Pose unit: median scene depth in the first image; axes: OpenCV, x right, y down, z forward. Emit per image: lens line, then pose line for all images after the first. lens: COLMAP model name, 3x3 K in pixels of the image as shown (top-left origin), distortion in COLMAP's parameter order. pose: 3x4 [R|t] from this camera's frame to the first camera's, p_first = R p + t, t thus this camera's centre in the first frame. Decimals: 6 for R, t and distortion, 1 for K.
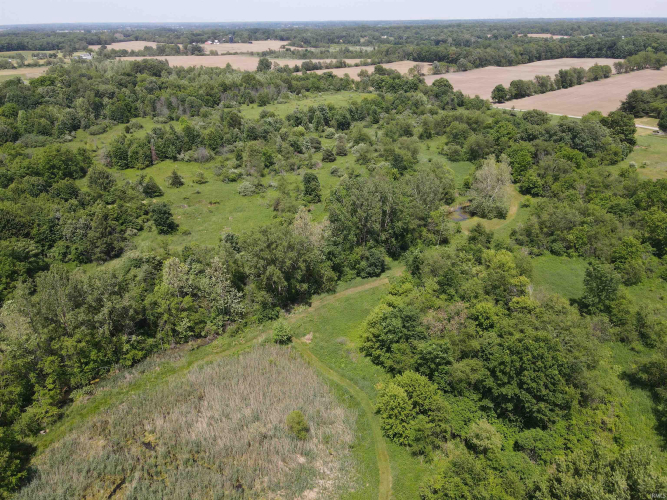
lens RADIAL K [[485.8, 0, 333.5], [0, 485.8, 250.0], [0, 0, 1]] dist [0.011166, -0.001146]
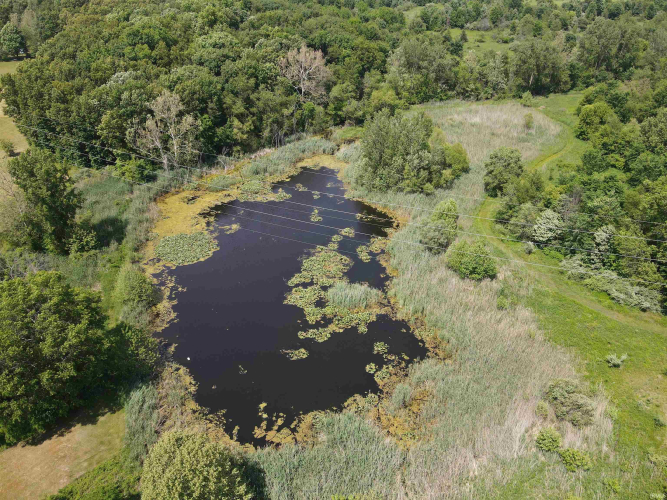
lens RADIAL K [[485.8, 0, 333.5], [0, 485.8, 250.0], [0, 0, 1]] dist [0.011166, -0.001146]
pose [[0.877313, 0.273789, -0.394160, 0.052329], [-0.216090, 0.958695, 0.184956, 0.225596], [0.428518, -0.077090, 0.900239, -0.384702]]
